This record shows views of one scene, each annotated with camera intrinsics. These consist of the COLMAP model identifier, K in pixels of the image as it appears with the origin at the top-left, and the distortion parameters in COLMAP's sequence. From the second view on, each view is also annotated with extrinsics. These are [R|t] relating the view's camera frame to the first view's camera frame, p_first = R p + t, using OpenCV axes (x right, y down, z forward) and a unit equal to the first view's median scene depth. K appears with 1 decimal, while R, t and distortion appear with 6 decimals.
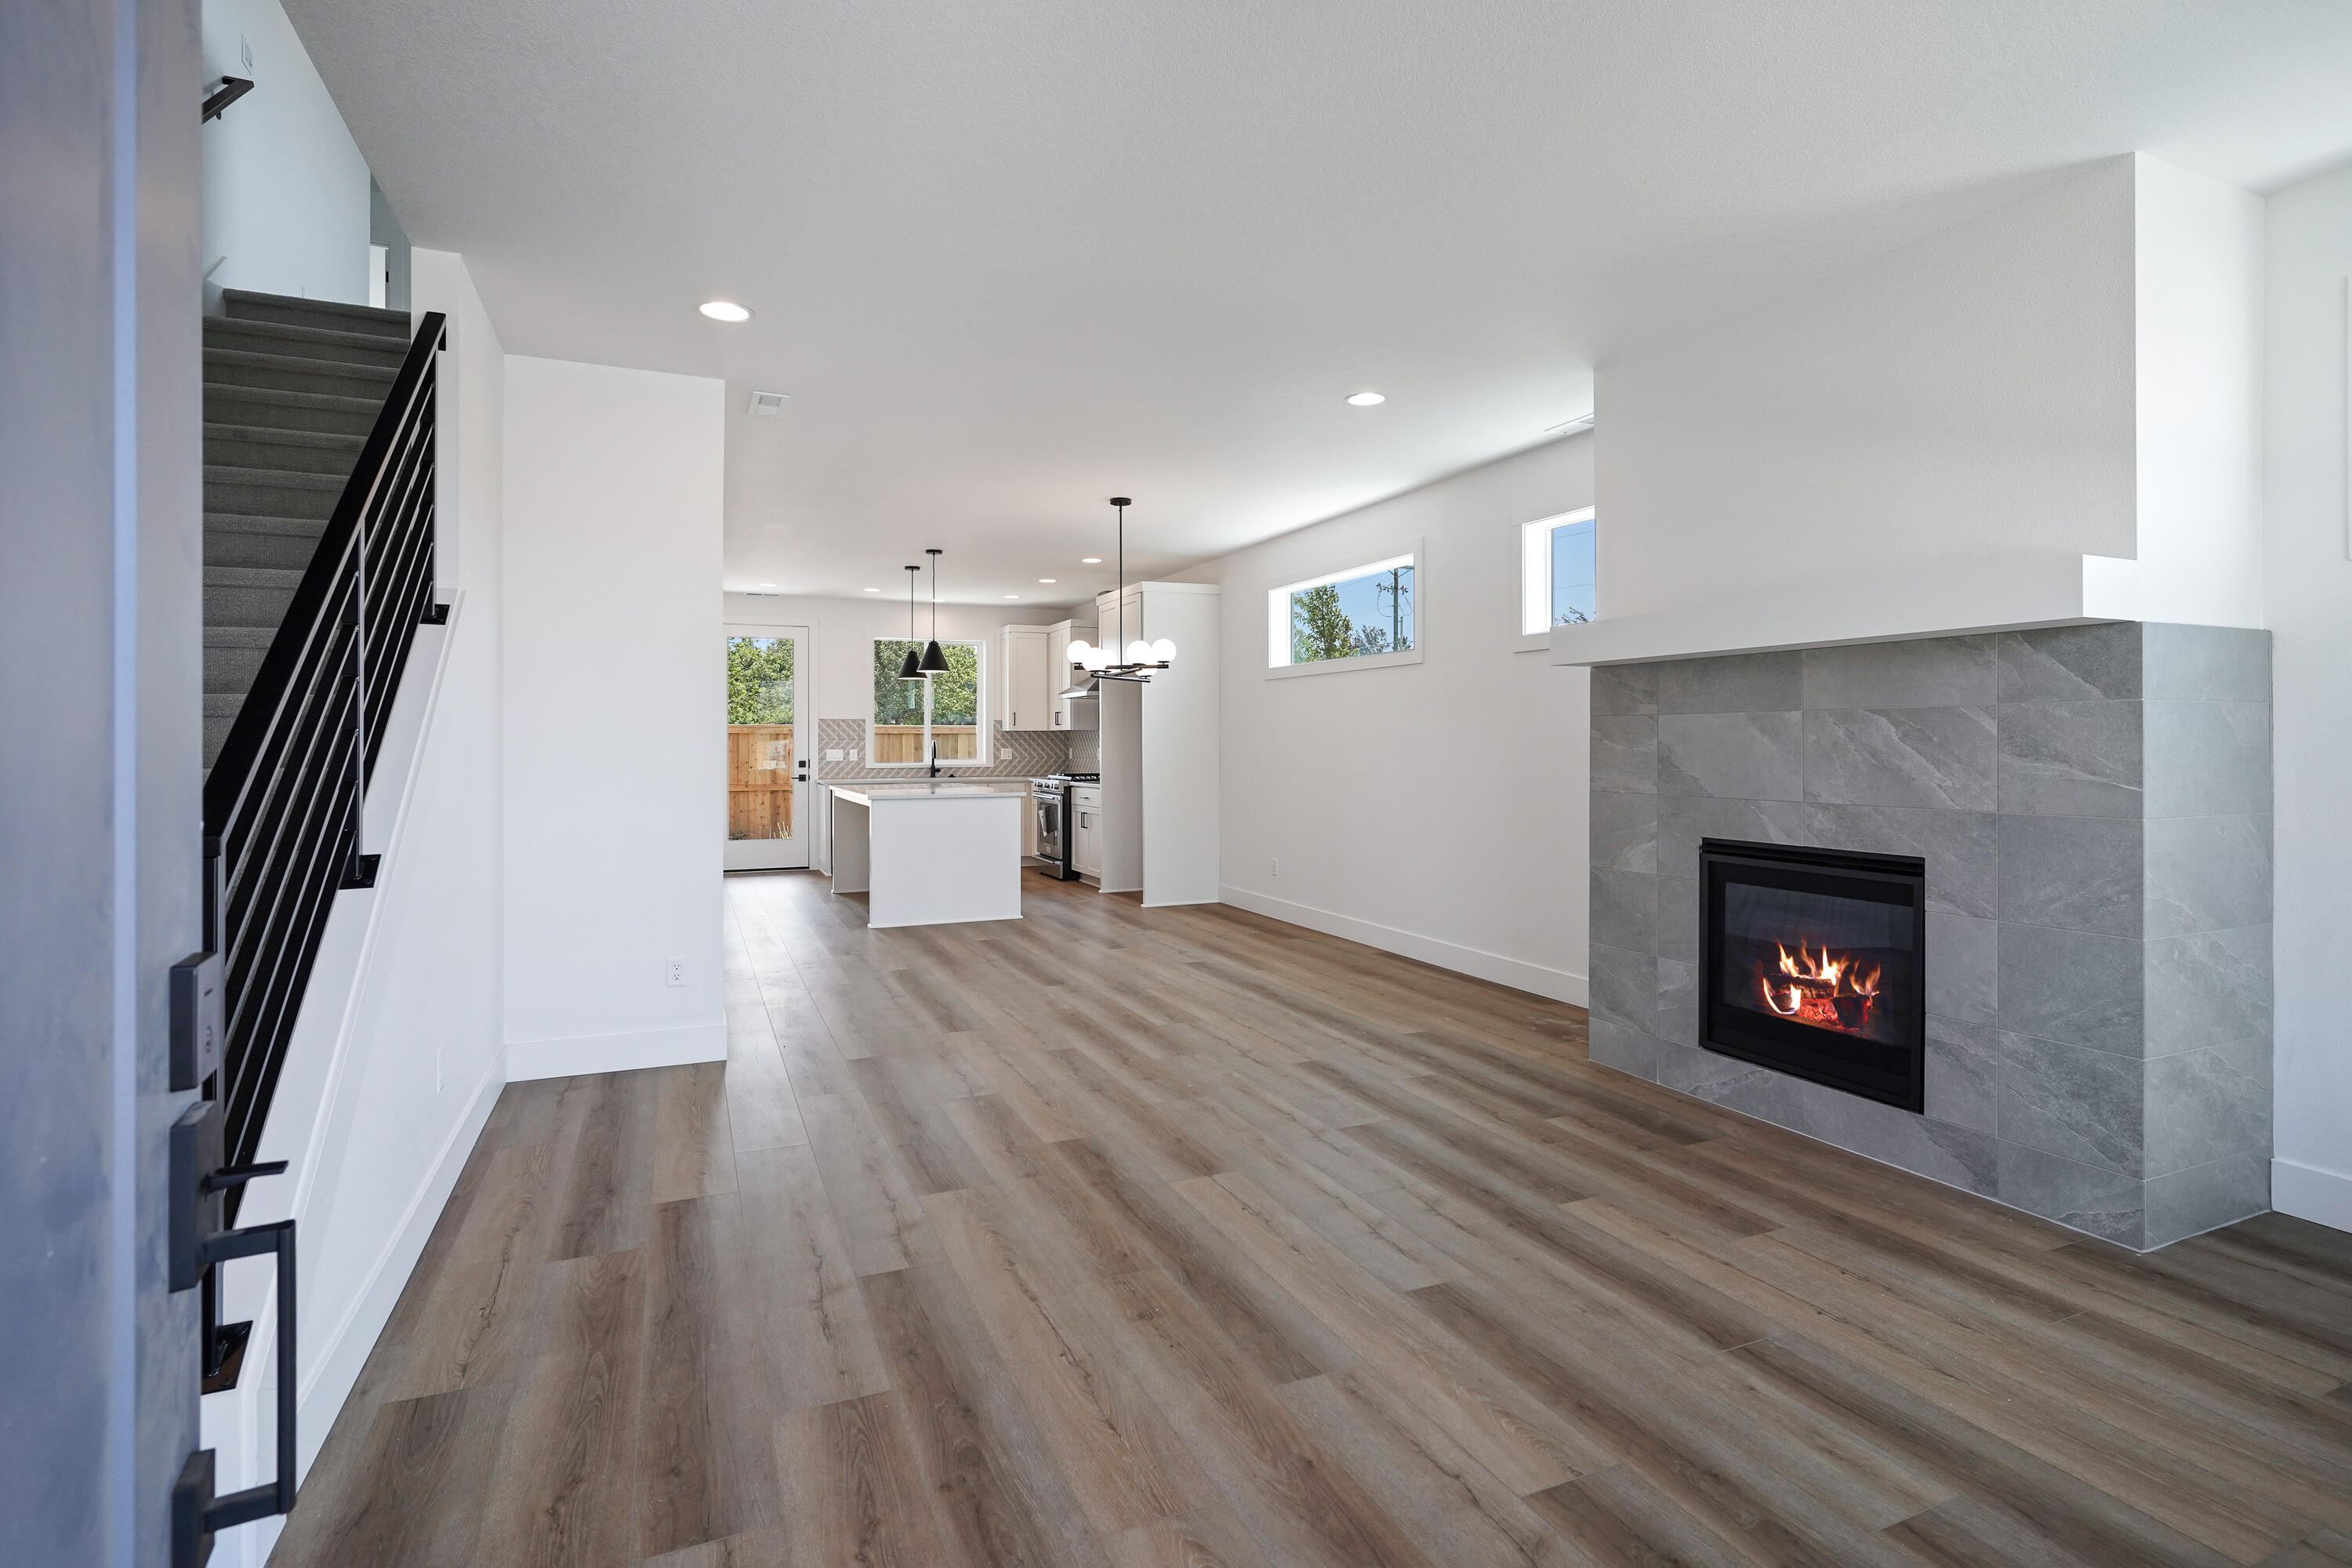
lens RADIAL K [[1141.1, 0, 1182.1], [0, 1141.1, 766.2], [0, 0, 1]] dist [-0.008141, 0.004469]
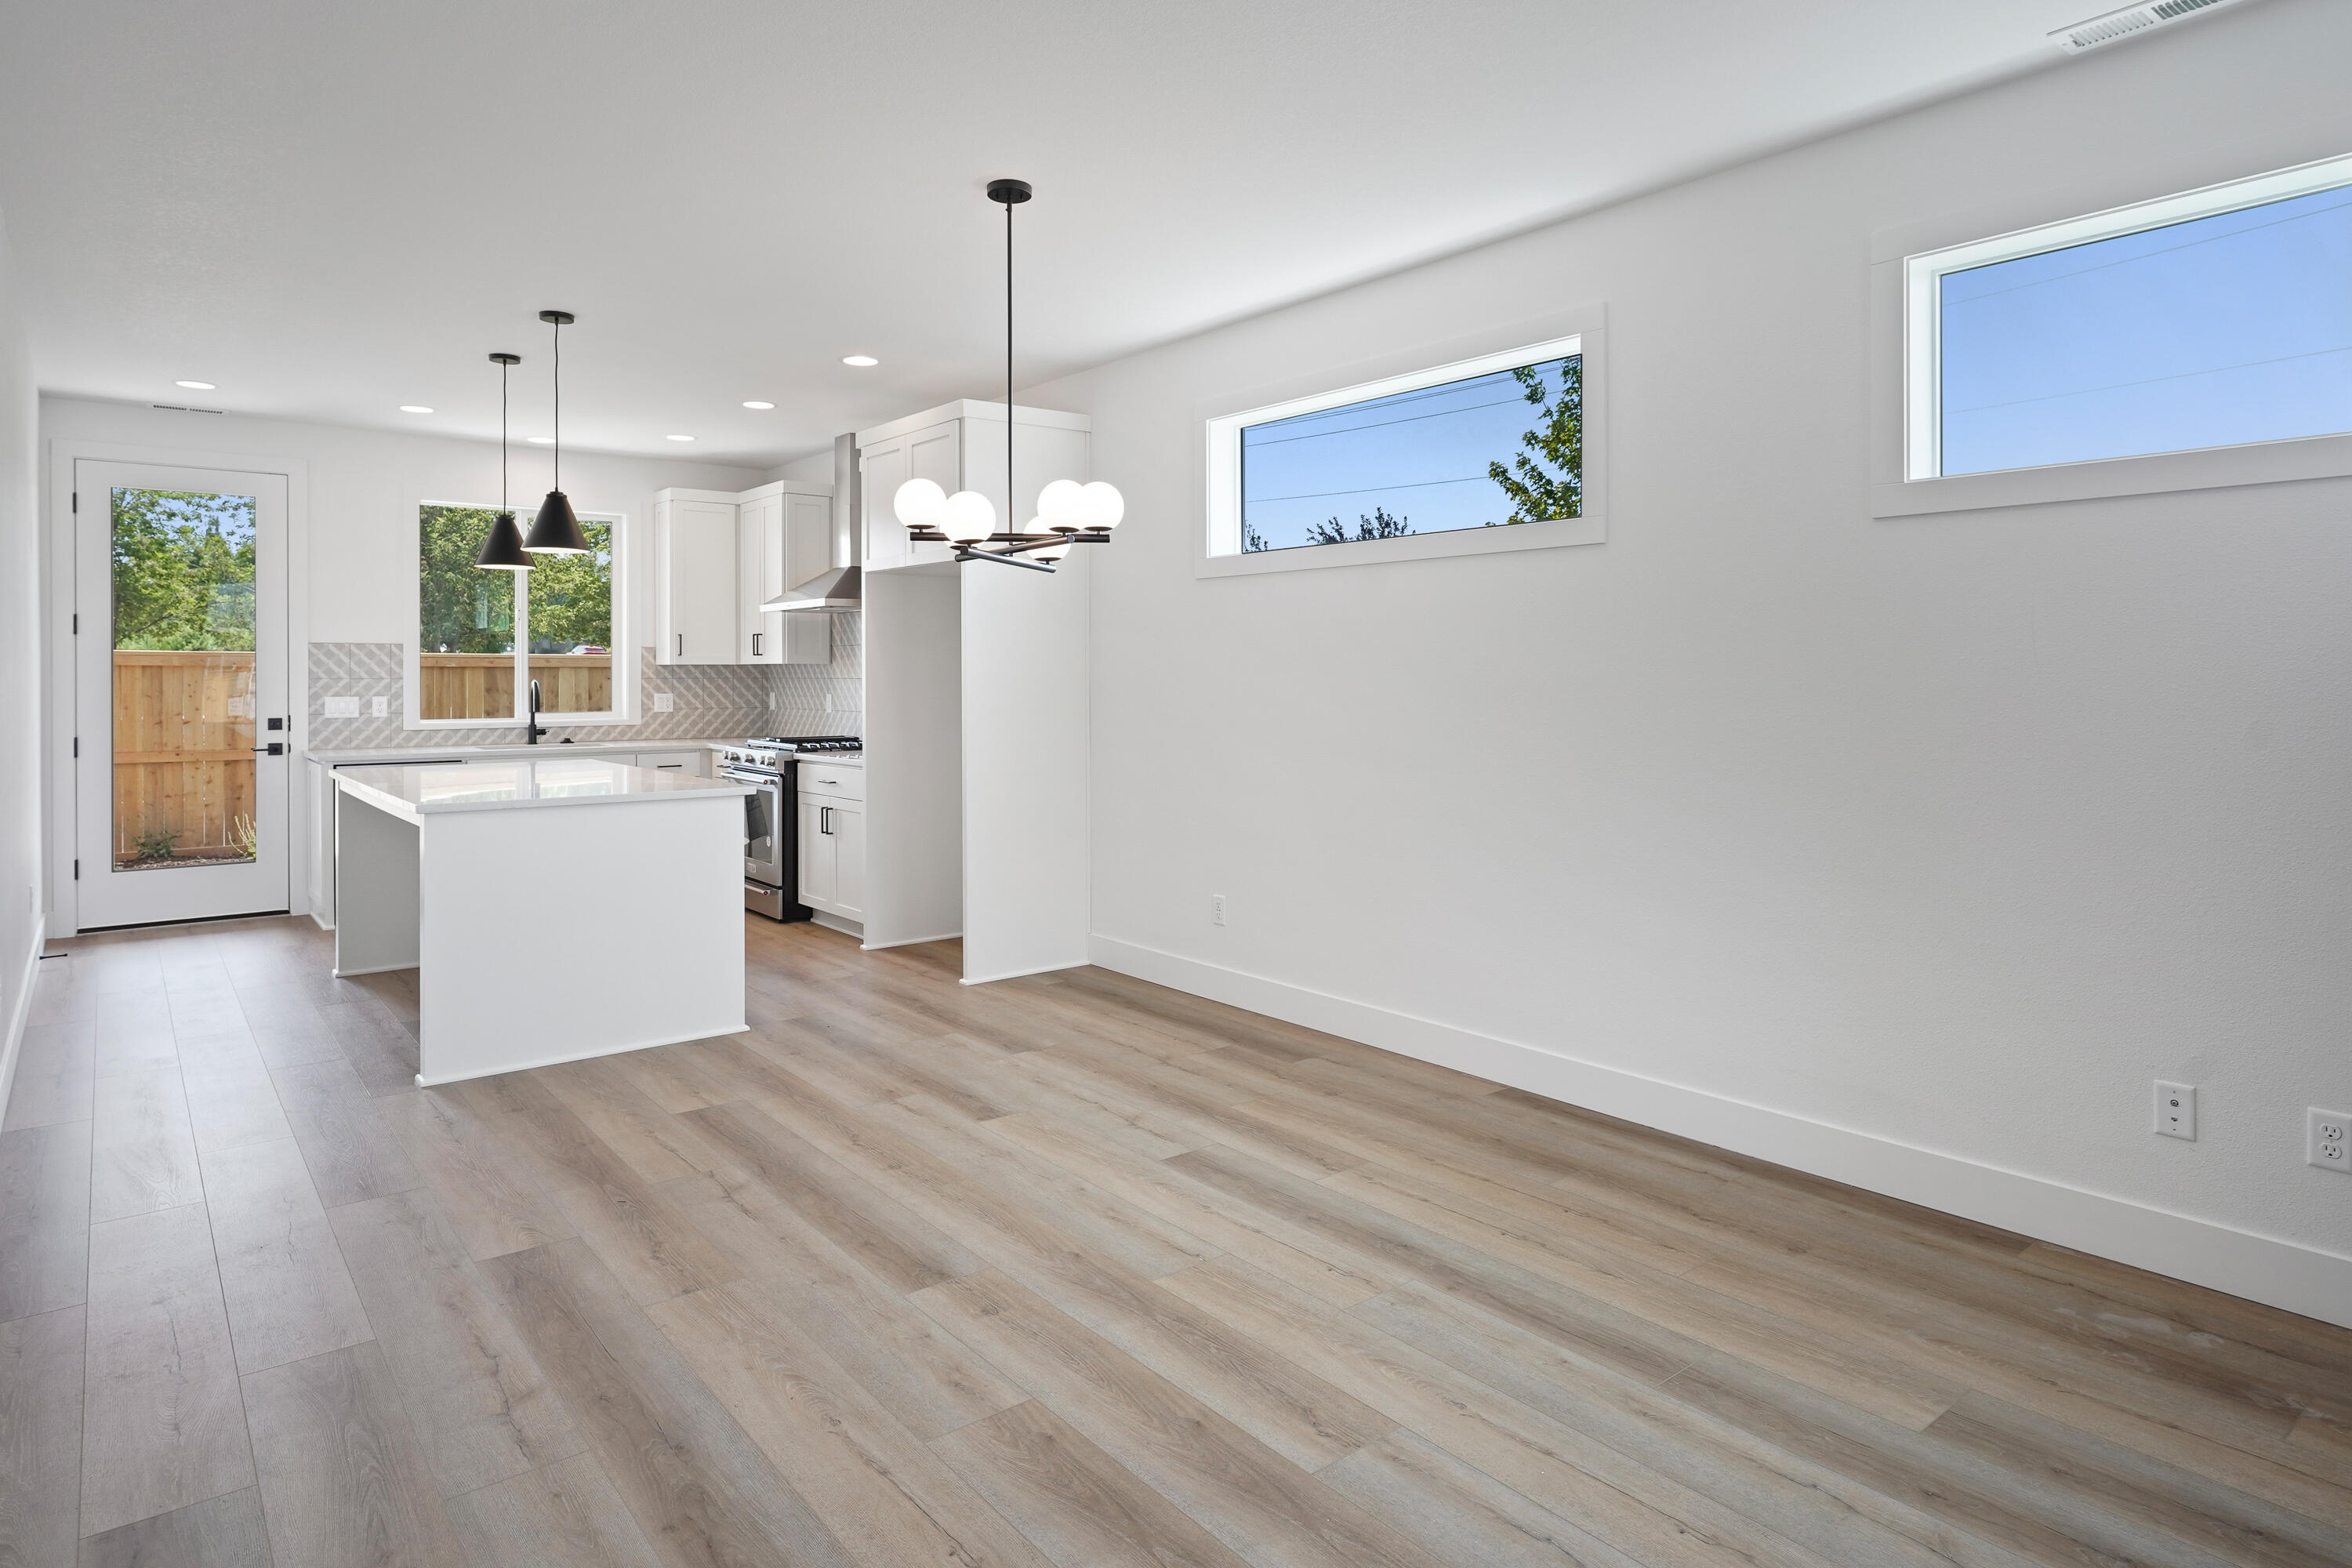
lens RADIAL K [[1334.6, 0, 1174.6], [0, 1334.6, 690.9], [0, 0, 1]] dist [0.002582, -0.001733]
pose [[0.966772, -0.001936, 0.255632, -0.084967], [0.004387, 0.999950, -0.009017, -0.011083], [-0.255601, 0.009839, 0.966732, 0.288687]]
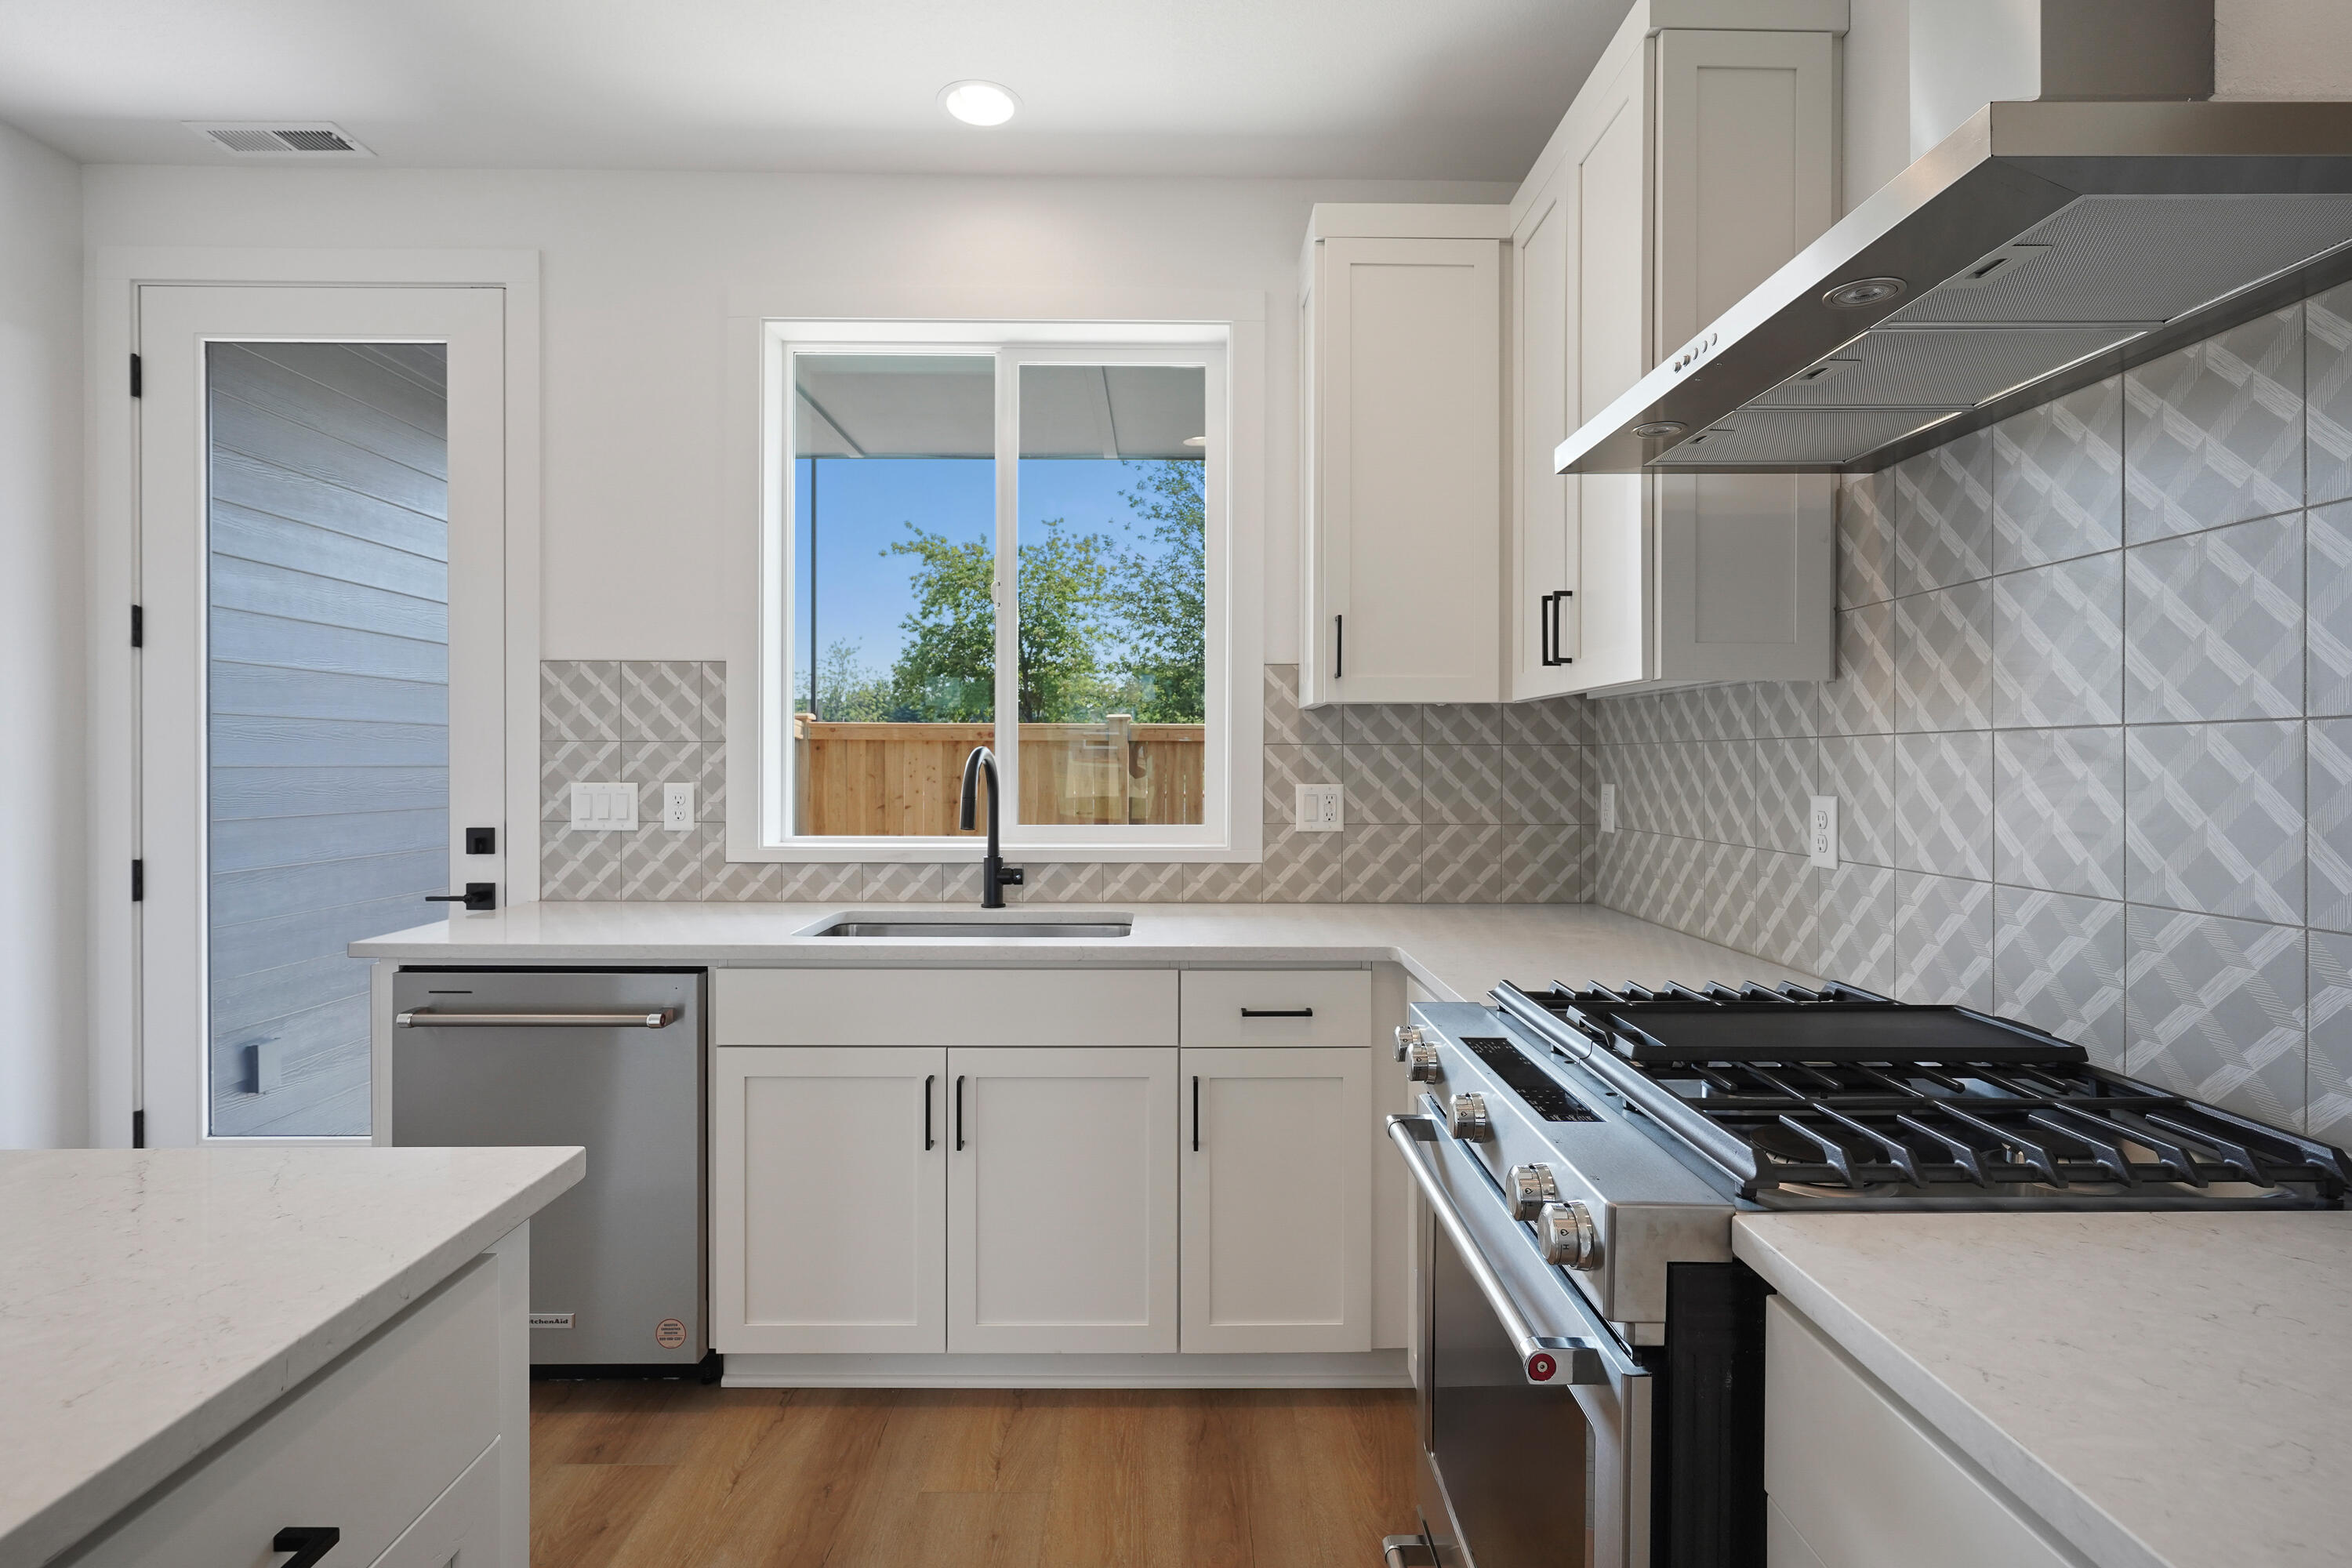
lens RADIAL K [[1141.1, 0, 1180.4], [0, 1141.1, 758.1], [0, 0, 1]] dist [-0.008141, 0.004469]
pose [[0.921192, 0.003555, -0.389092, -0.104071], [-0.012827, 0.999692, -0.021235, -0.018145], [0.388897, 0.024552, 0.920954, 0.903159]]
